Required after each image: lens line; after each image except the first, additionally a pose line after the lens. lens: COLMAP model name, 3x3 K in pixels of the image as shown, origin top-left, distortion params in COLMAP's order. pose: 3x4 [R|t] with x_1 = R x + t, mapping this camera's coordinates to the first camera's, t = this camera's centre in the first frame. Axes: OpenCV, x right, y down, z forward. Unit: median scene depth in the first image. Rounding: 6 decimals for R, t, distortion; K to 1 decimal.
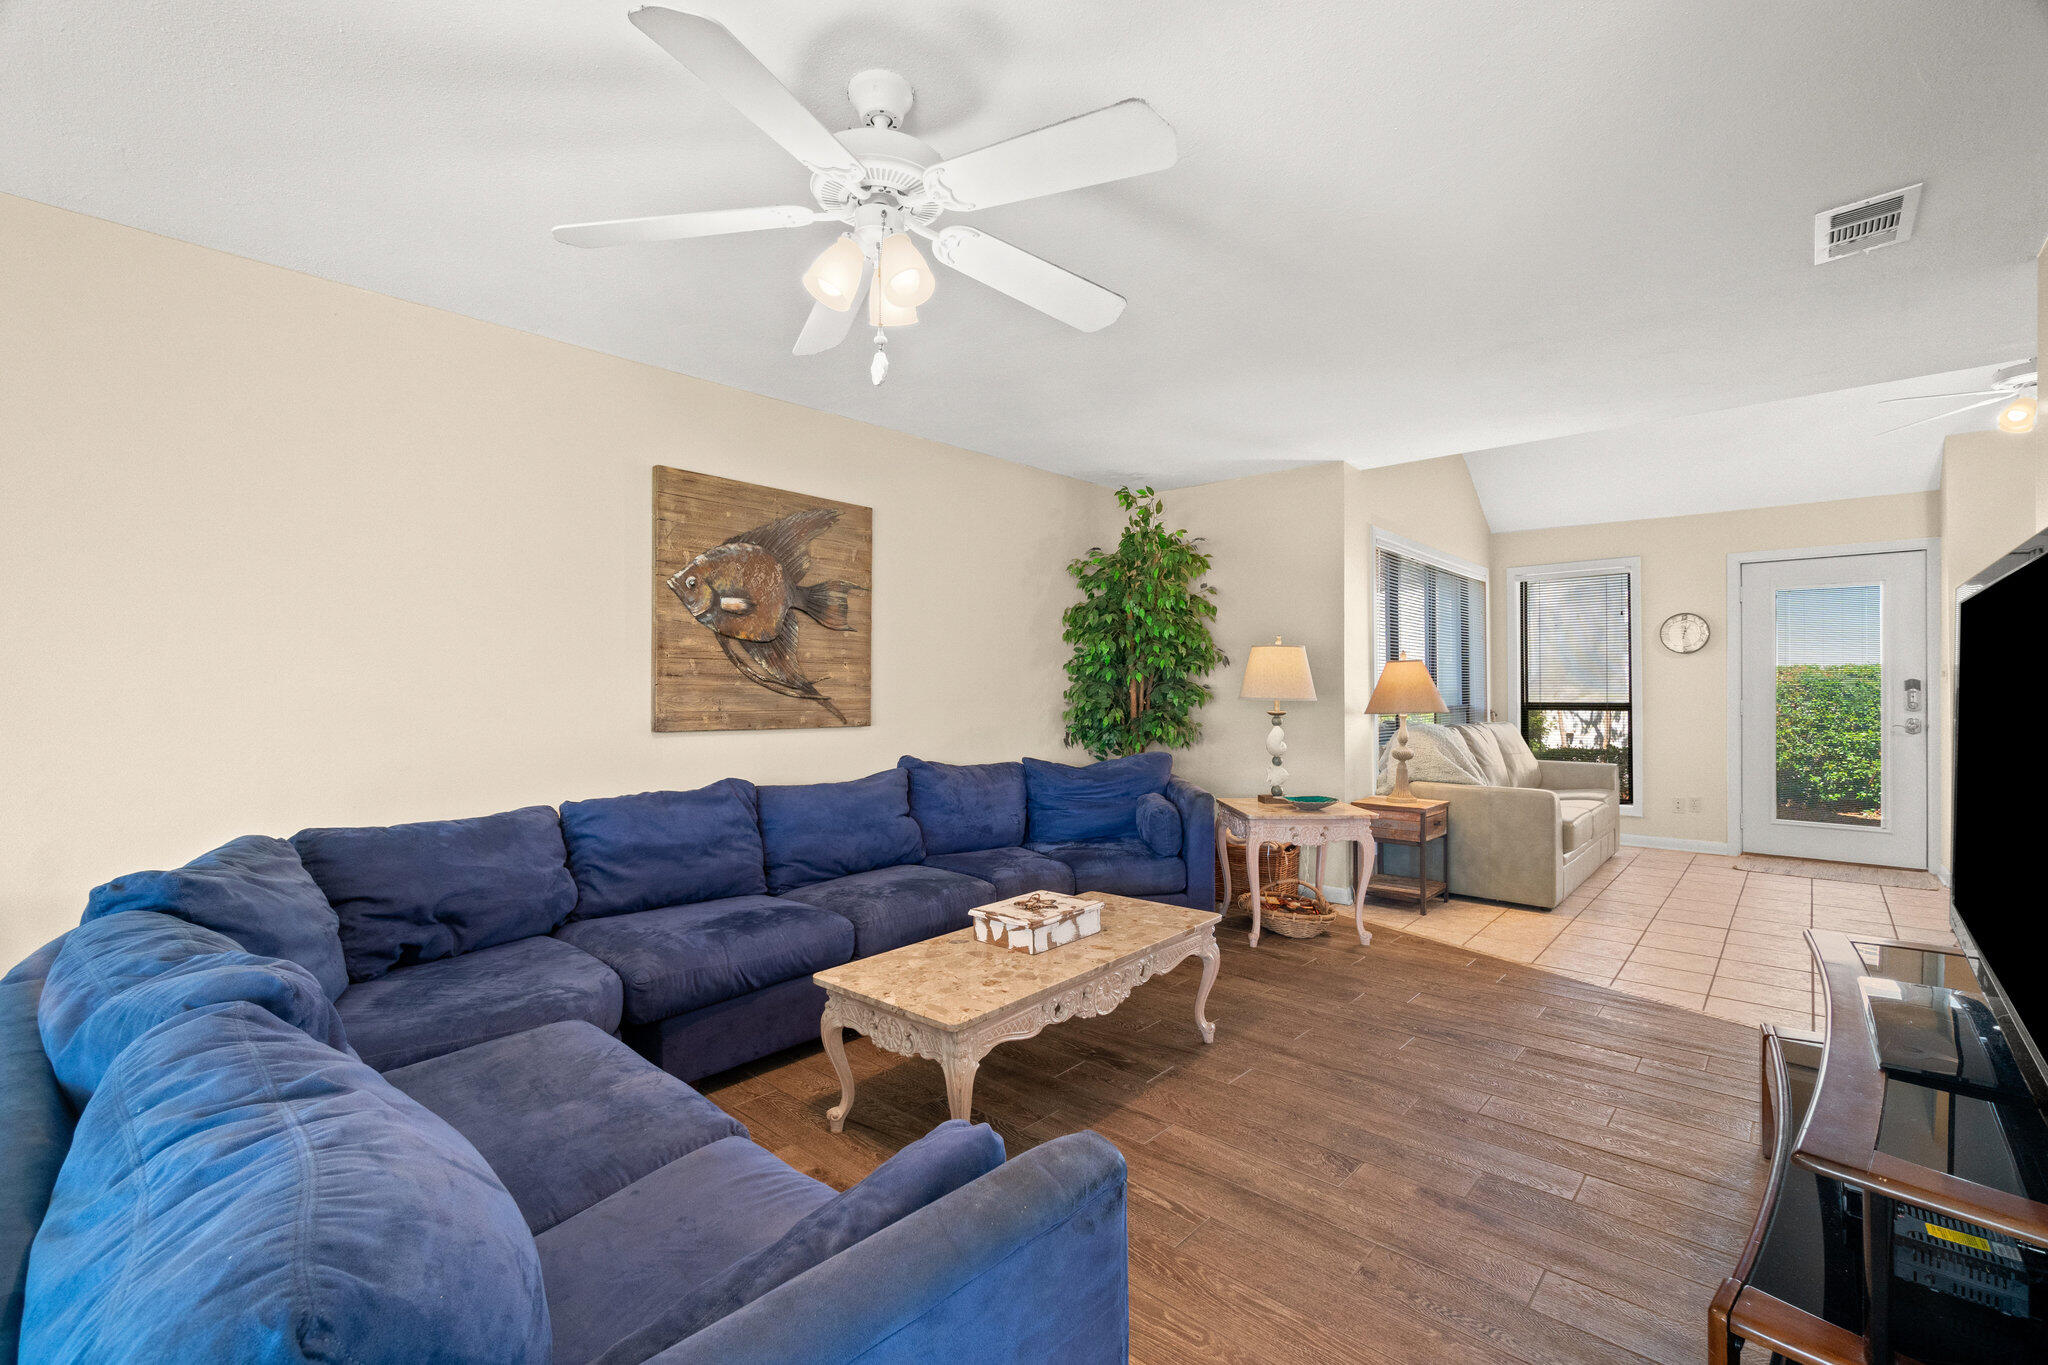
lens RADIAL K [[889.9, 0, 1016.1], [0, 889.9, 687.8], [0, 0, 1]] dist [0.002482, 0.000370]
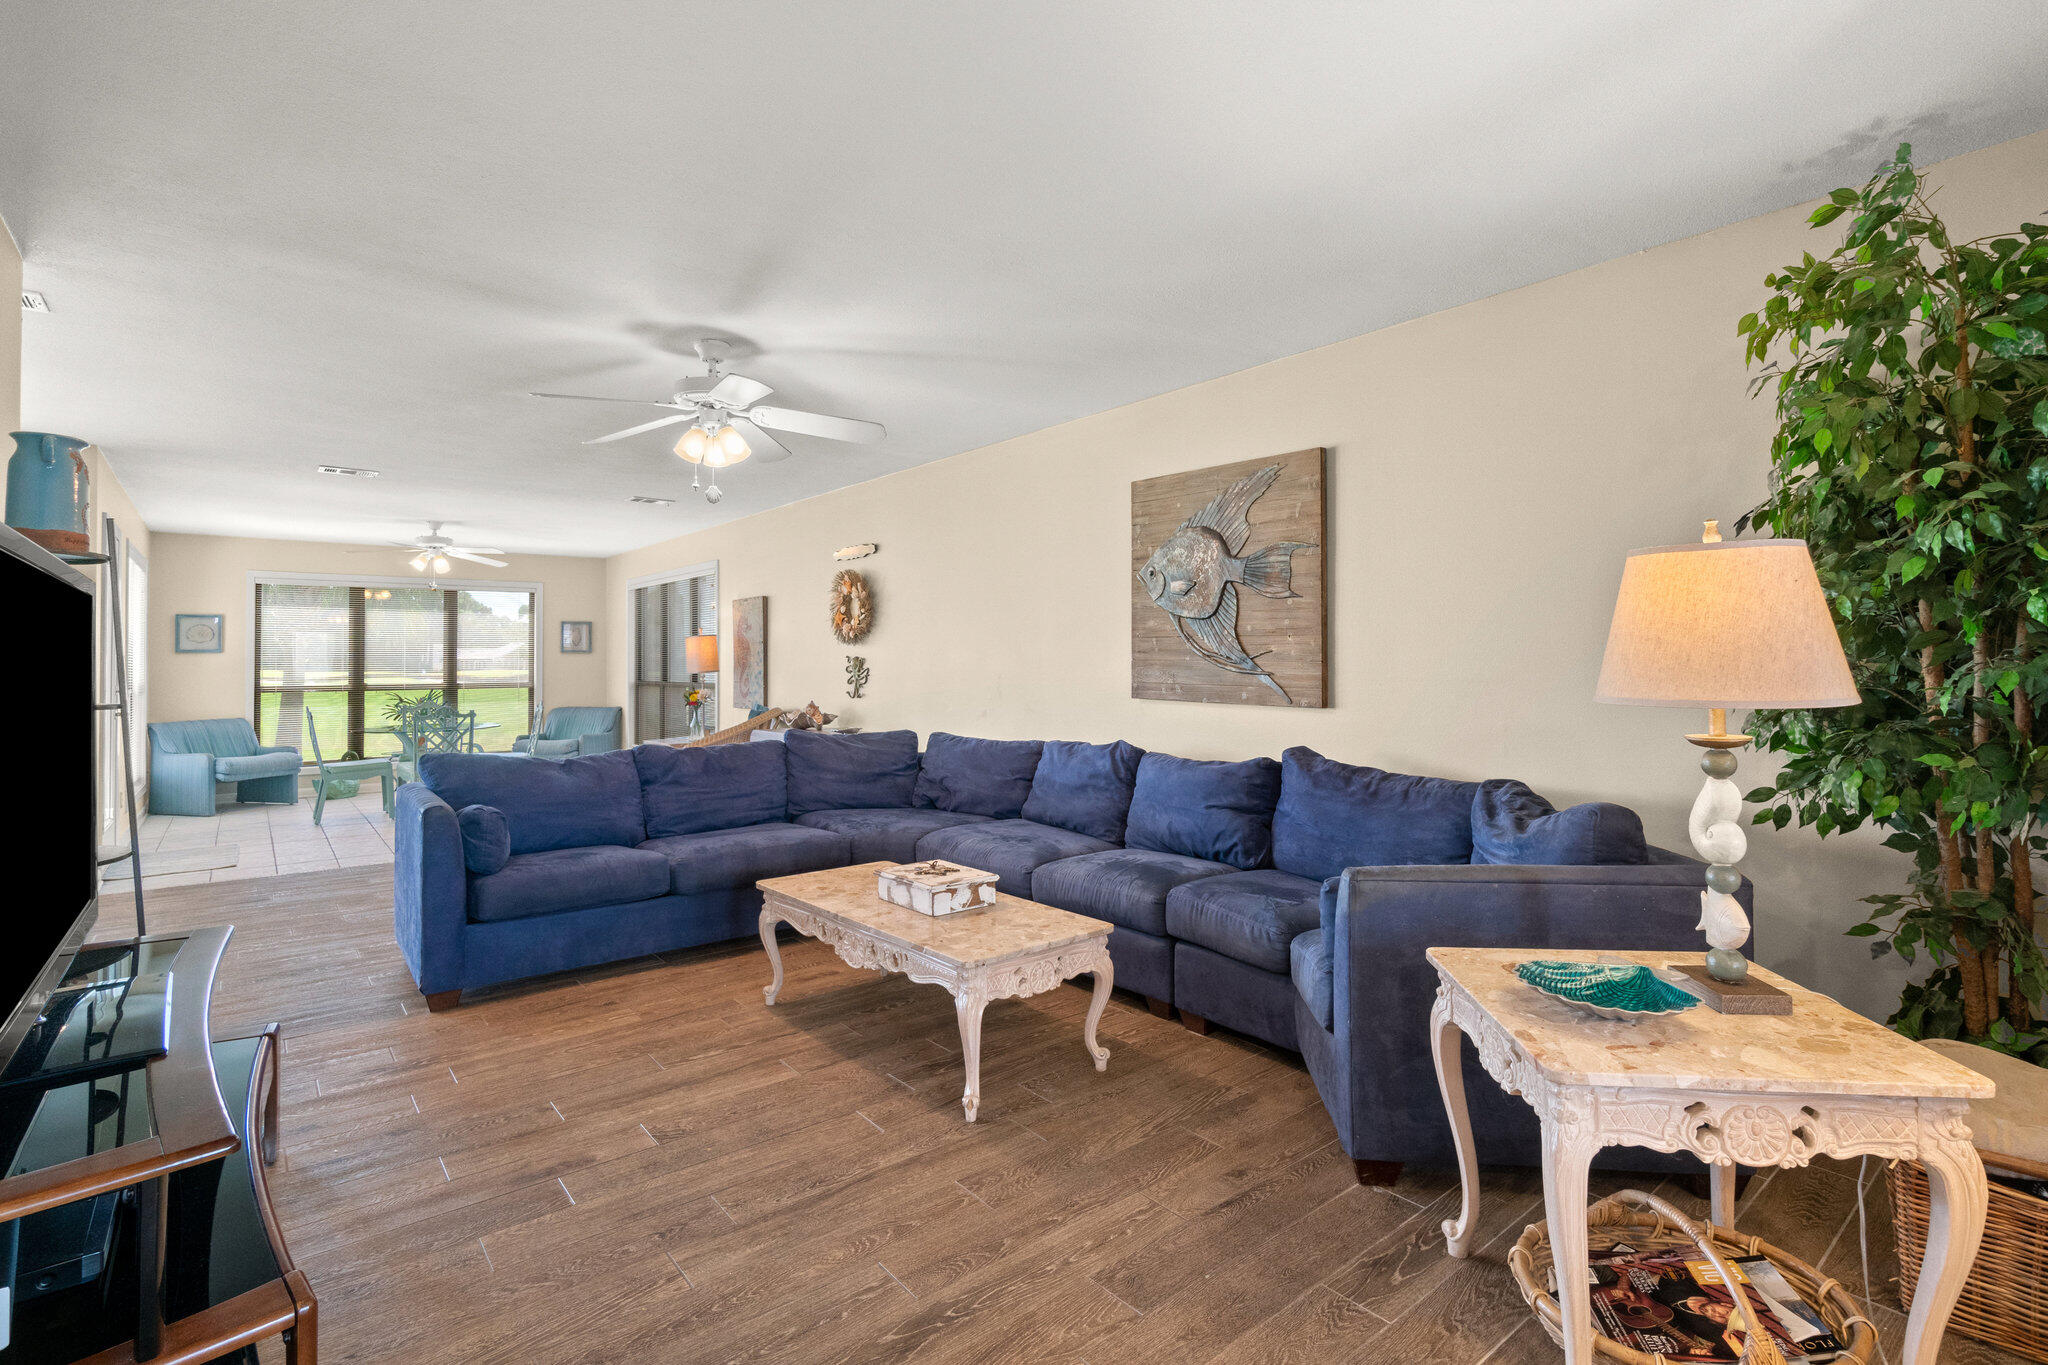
lens RADIAL K [[954.9, 0, 1036.1], [0, 954.9, 649.9], [0, 0, 1]] dist [-0.002781, -0.000139]
pose [[-0.131660, -0.004949, -0.991283, 0.924963], [0.007259, 0.999956, -0.005957, -0.009842], [0.991268, -0.007980, -0.131619, 1.035900]]
